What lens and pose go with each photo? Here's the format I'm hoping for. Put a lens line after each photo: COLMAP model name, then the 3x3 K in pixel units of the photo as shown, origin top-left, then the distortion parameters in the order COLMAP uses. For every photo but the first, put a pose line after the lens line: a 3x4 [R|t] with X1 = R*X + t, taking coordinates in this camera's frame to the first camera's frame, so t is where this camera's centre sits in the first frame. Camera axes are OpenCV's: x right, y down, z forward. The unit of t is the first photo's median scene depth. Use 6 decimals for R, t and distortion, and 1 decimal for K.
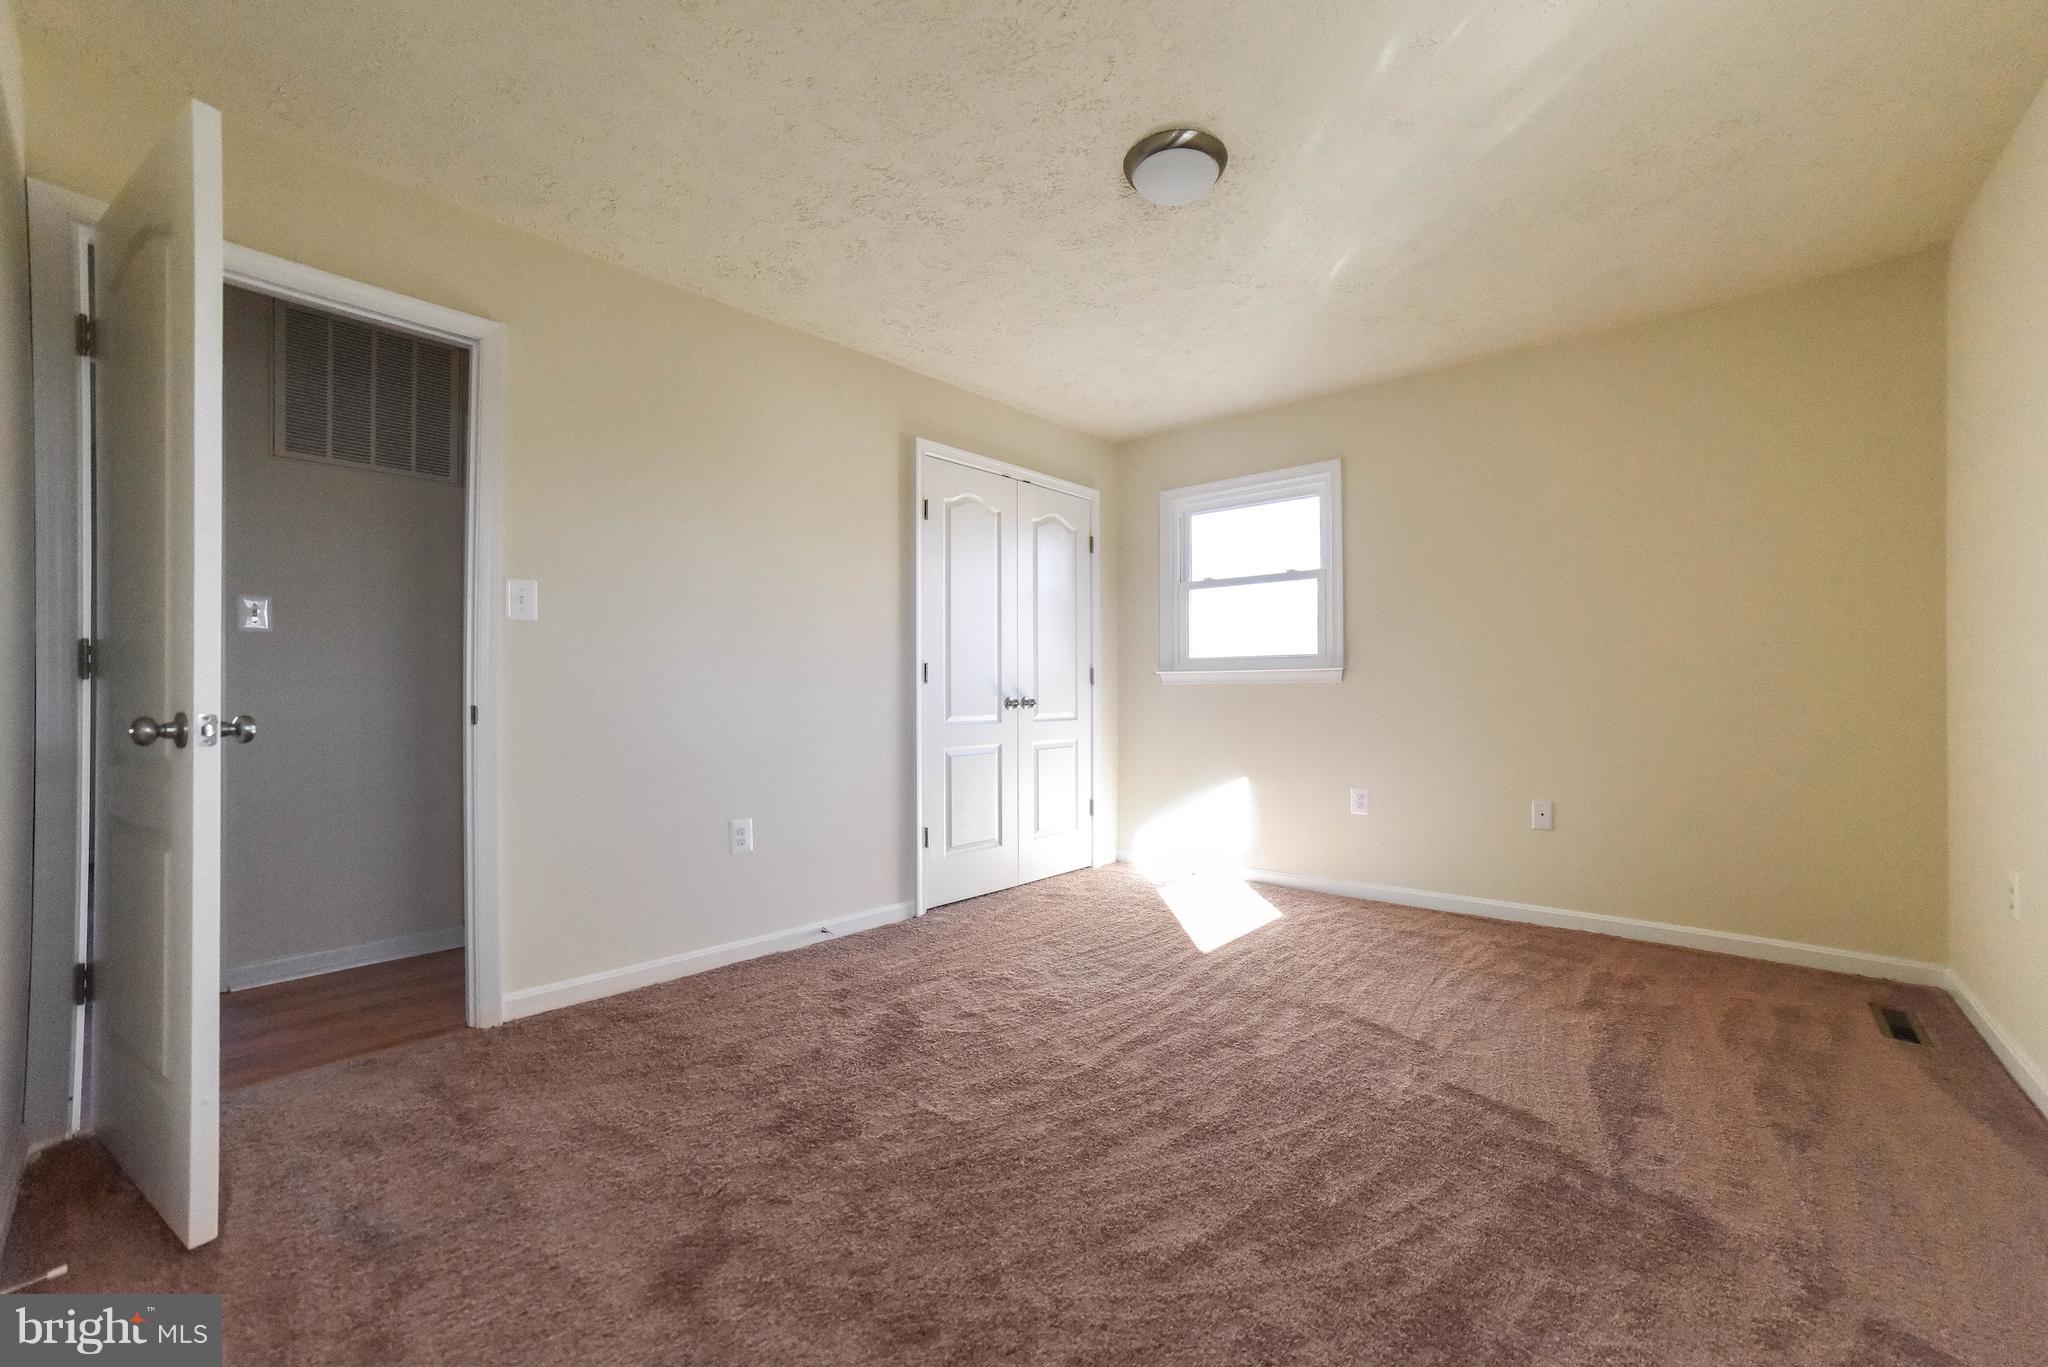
lens RADIAL K [[824.9, 0, 1030.0], [0, 824.9, 691.7], [0, 0, 1]] dist [-0.070477, 0.043038]
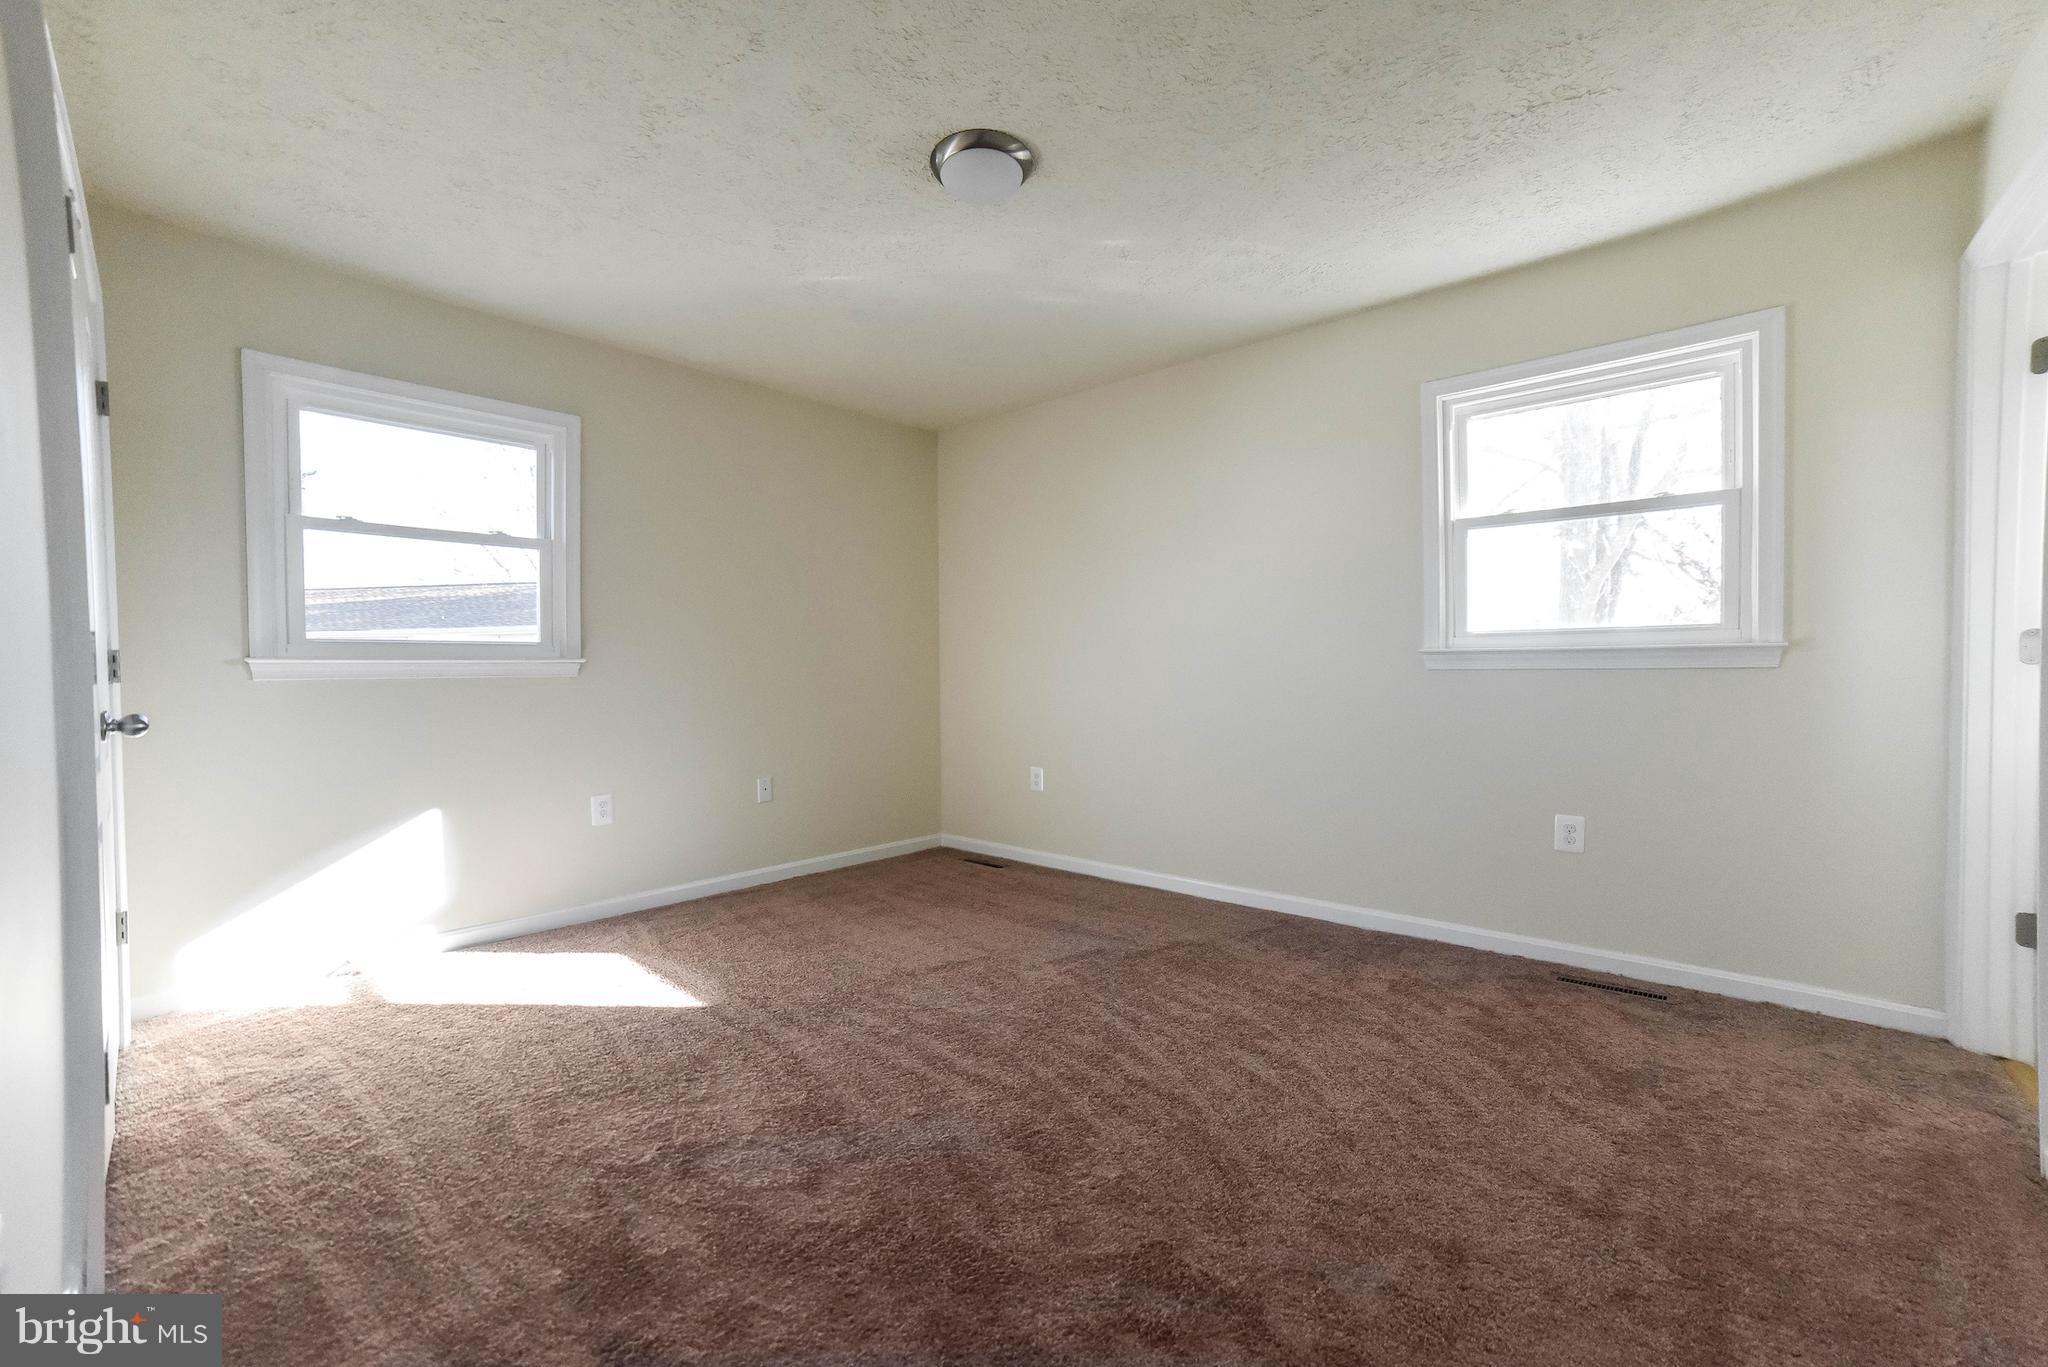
lens RADIAL K [[824.9, 0, 1030.0], [0, 824.9, 691.7], [0, 0, 1]] dist [-0.070477, 0.043038]
pose [[0.023397, -0.025242, 0.999408, -0.542976], [0.006720, 0.999663, 0.025091, -0.016374], [-0.999704, 0.006129, 0.023559, 0.590380]]
